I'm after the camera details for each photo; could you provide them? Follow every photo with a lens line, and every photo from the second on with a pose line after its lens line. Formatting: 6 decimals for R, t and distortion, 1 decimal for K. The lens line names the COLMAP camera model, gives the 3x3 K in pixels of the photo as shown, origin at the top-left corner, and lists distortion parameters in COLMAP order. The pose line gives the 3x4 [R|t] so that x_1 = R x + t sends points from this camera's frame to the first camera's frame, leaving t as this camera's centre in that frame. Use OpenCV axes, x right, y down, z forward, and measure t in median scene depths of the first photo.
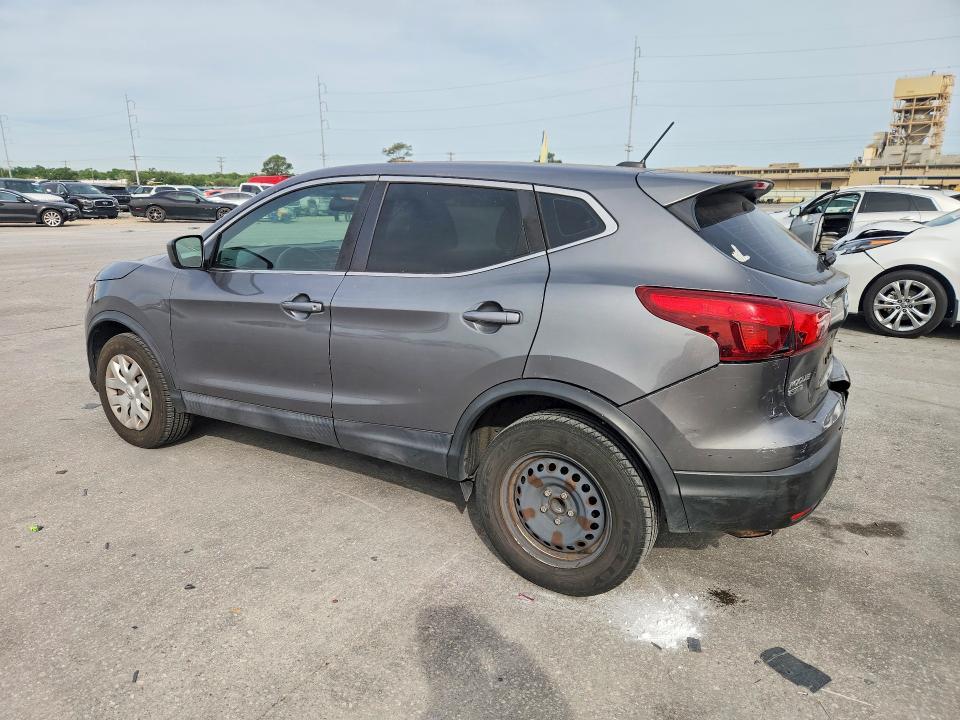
lens RADIAL K [[697.7, 0, 481.8], [0, 697.7, 366.0], [0, 0, 1]] dist [0.048056, -0.042206]
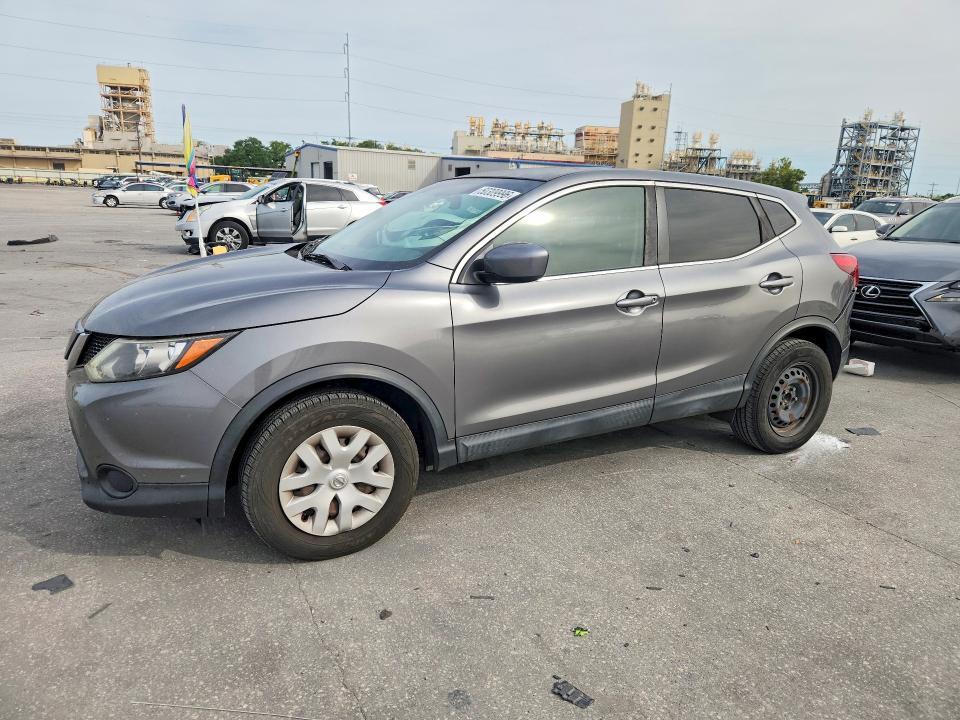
lens RADIAL K [[697.7, 0, 479.4], [0, 697.7, 357.3], [0, 0, 1]] dist [0.048056, -0.042206]
pose [[0.439363, -0.194490, 0.877003, -0.157268], [0.181236, 0.975397, 0.125515, -0.021515], [-0.879837, 0.103798, 0.463802, 0.086779]]
